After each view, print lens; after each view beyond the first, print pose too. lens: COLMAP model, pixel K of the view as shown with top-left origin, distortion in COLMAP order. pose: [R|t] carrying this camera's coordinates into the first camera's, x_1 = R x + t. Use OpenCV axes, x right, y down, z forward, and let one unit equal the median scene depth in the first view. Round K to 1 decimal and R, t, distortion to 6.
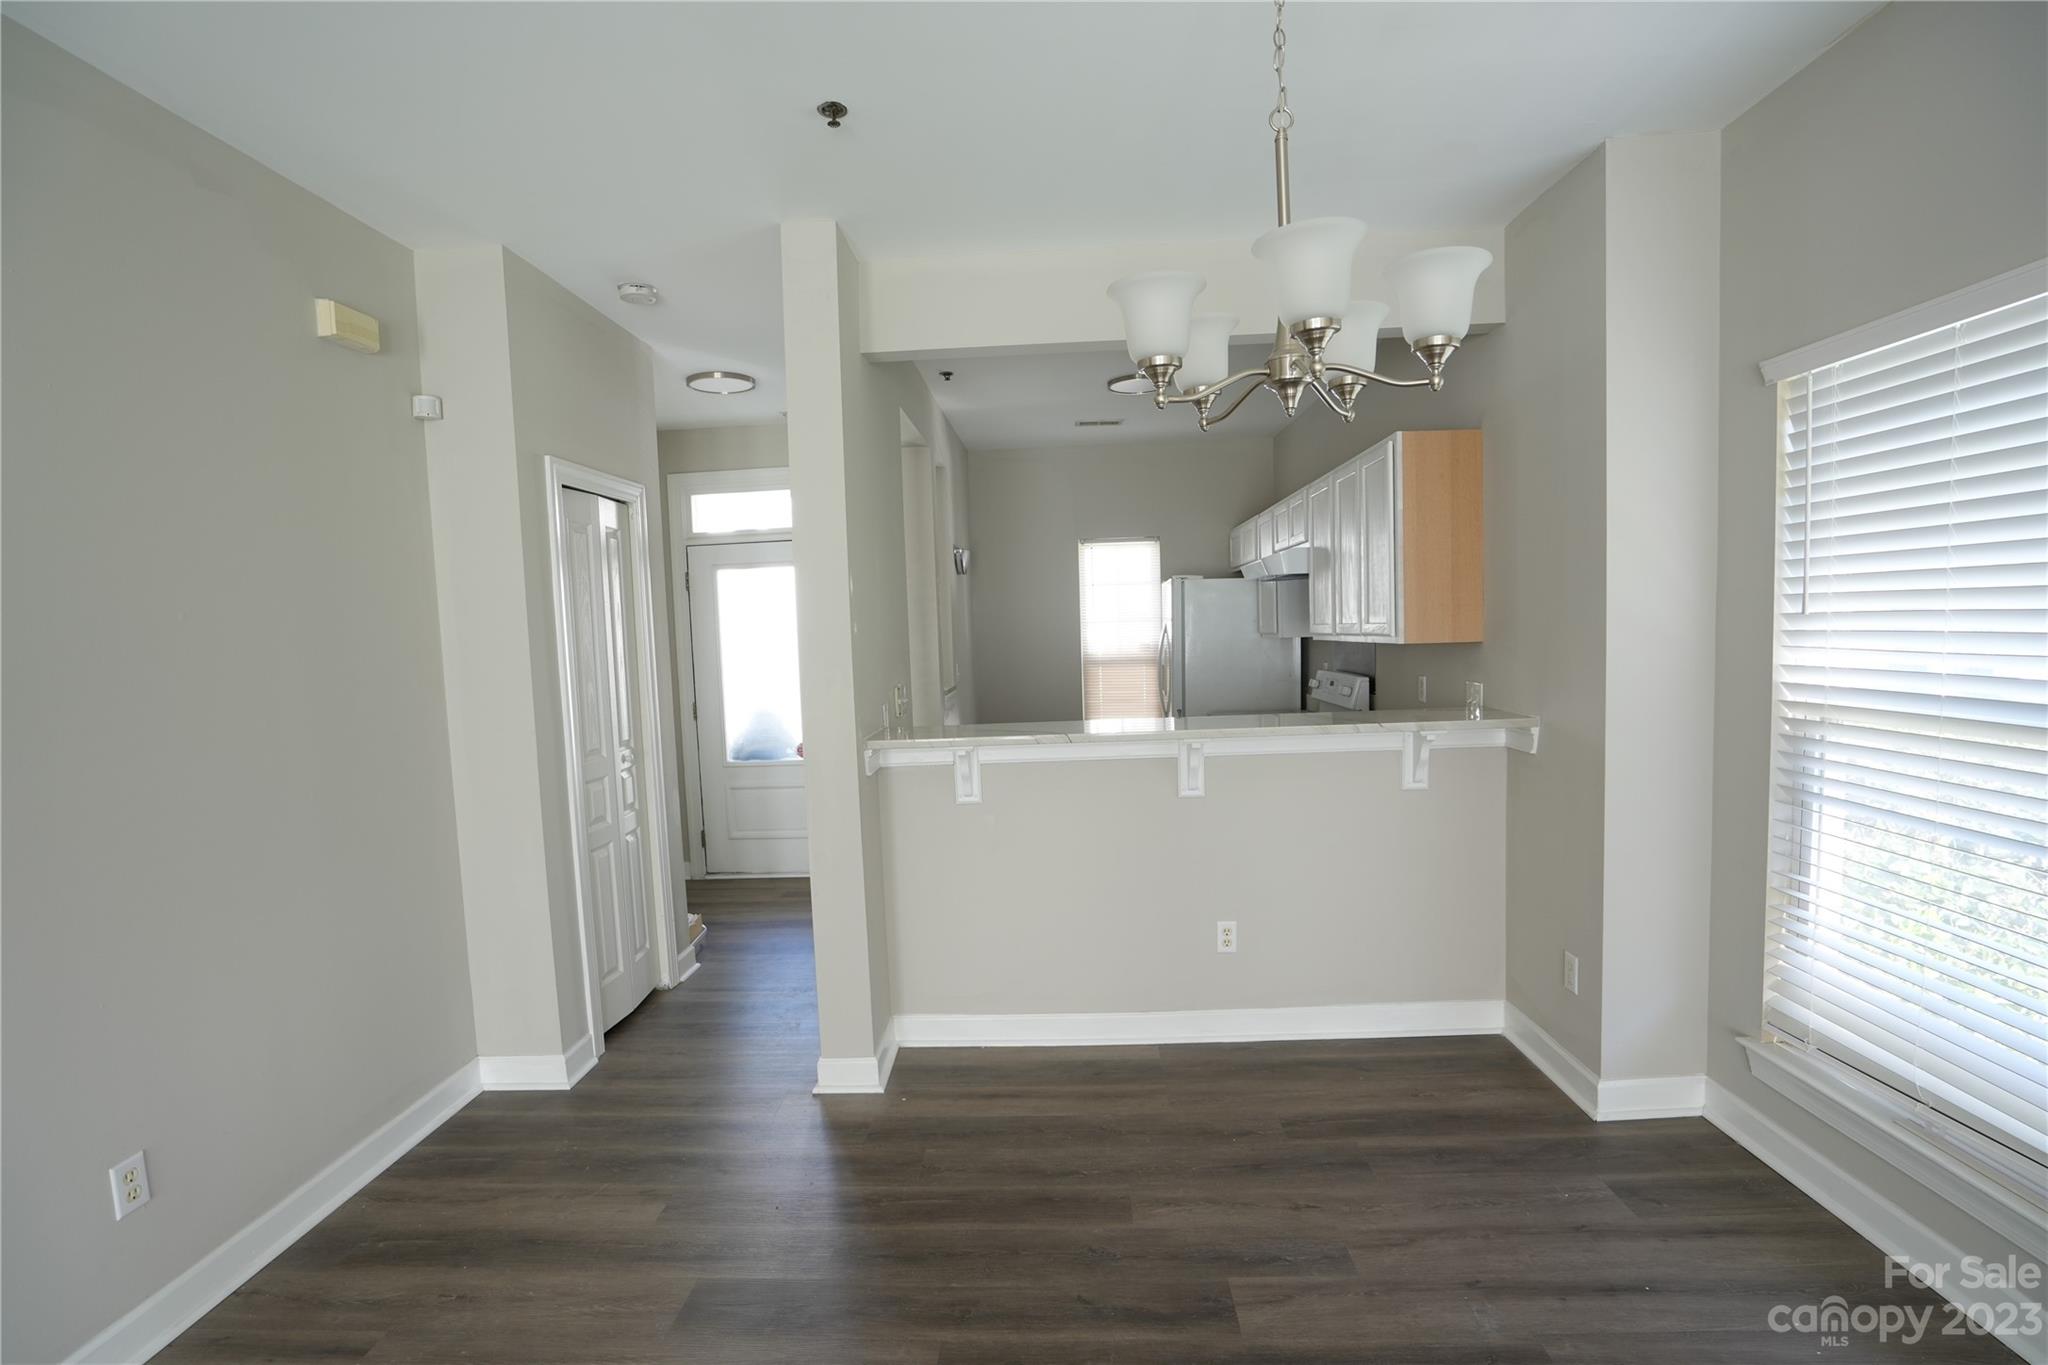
lens RADIAL K [[928.3, 0, 1021.8], [0, 928.3, 684.9], [0, 0, 1]] dist [-0.034388, -0.000243]
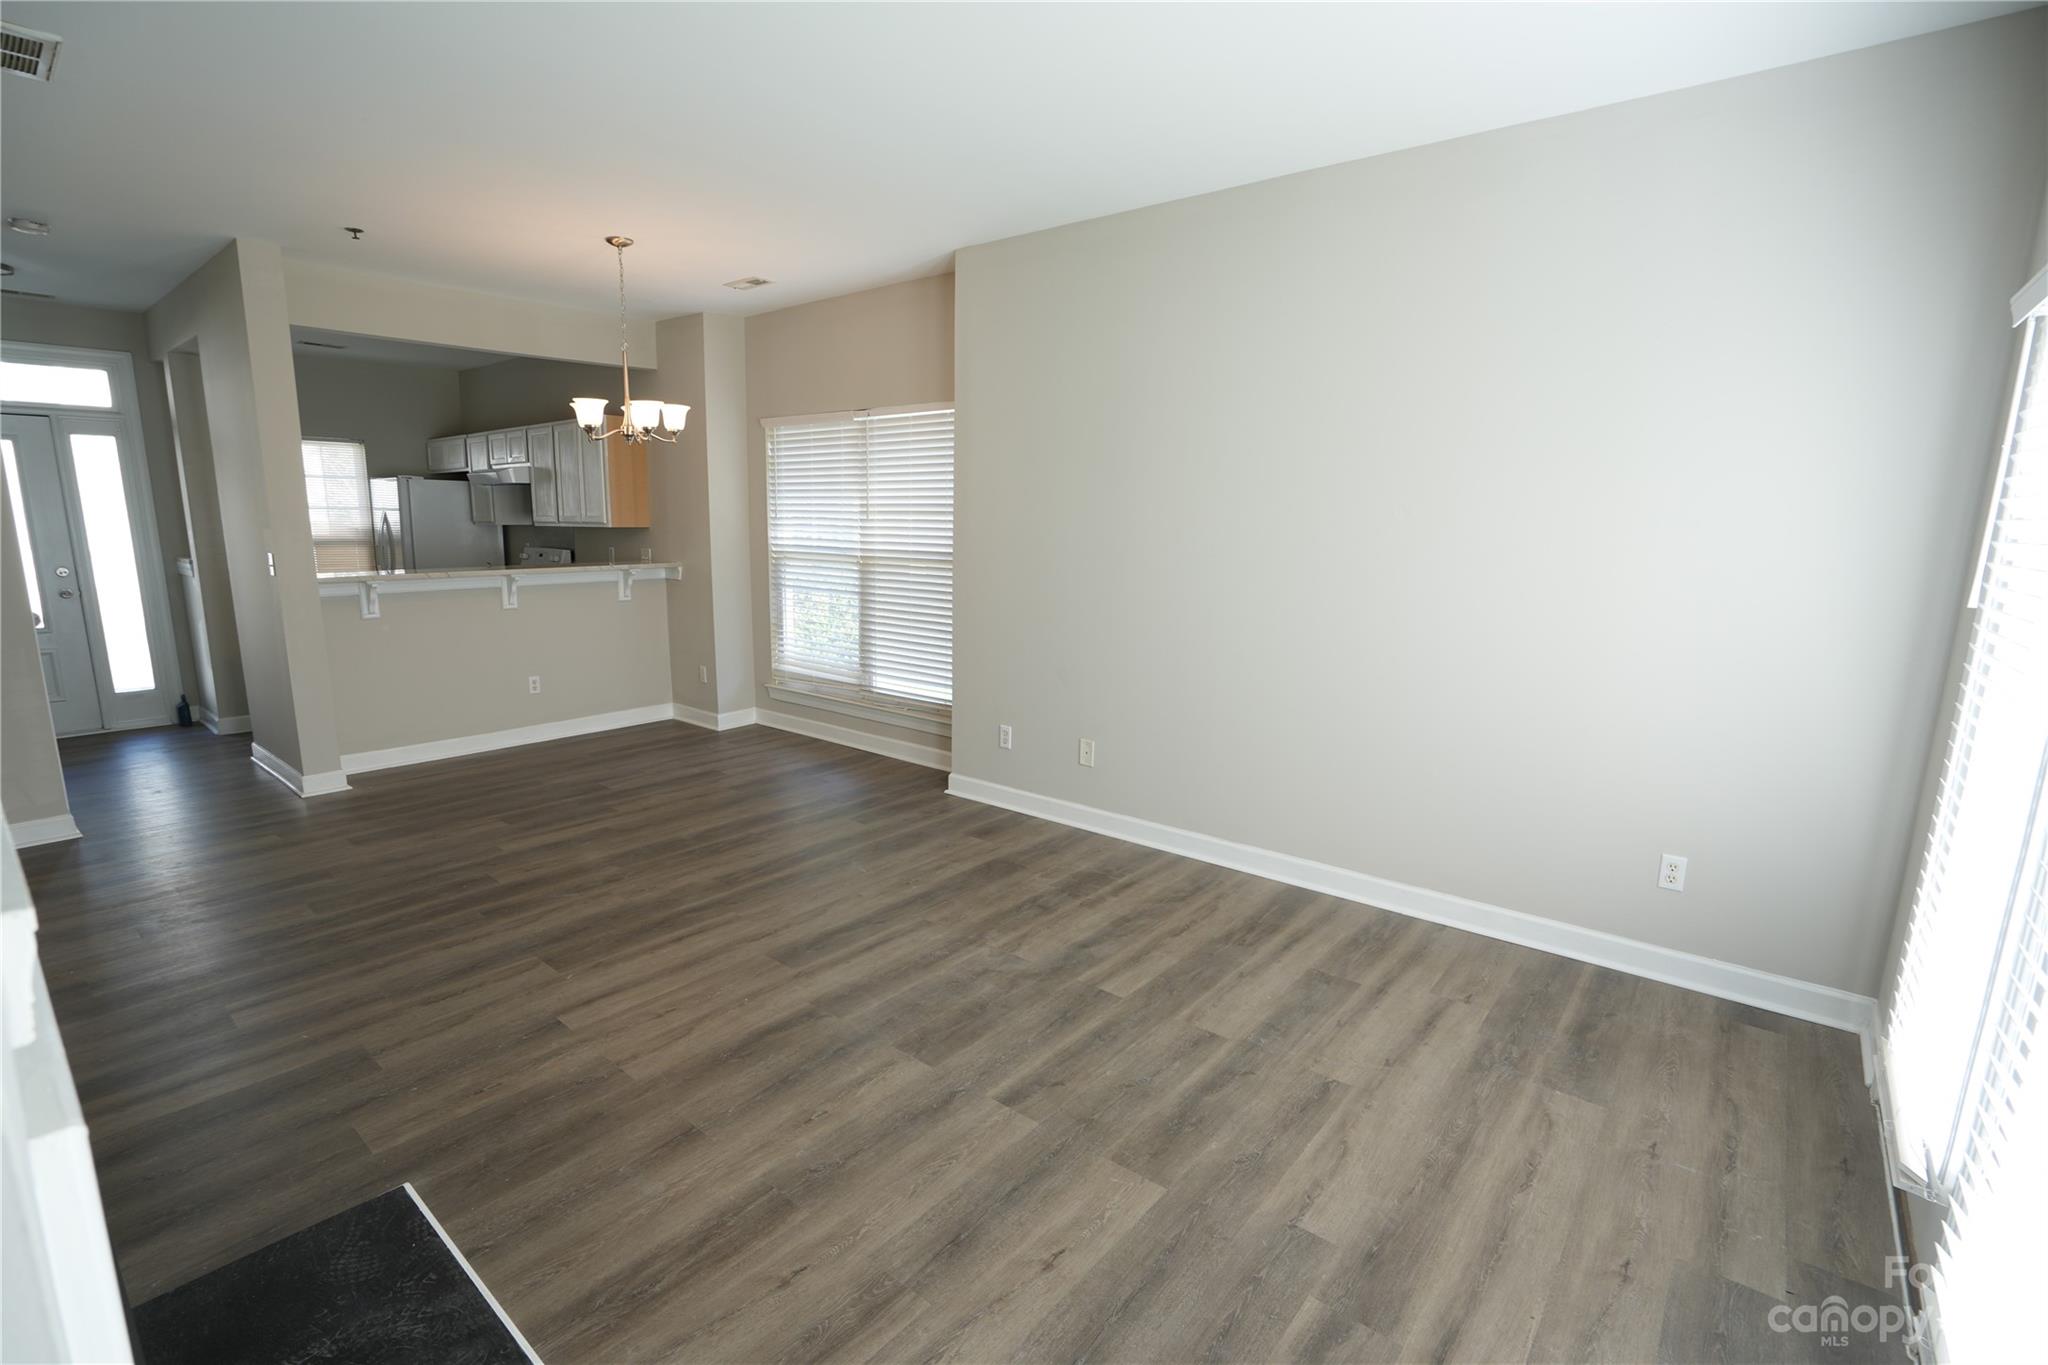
lens RADIAL K [[928.3, 0, 1018.4], [0, 928.3, 691.5], [0, 0, 1]] dist [-0.034388, -0.000243]
pose [[0.593711, -0.107411, 0.797478, -0.899467], [0.017074, 0.992509, 0.120969, 0.107667], [-0.804497, -0.058205, 0.591097, -1.159938]]
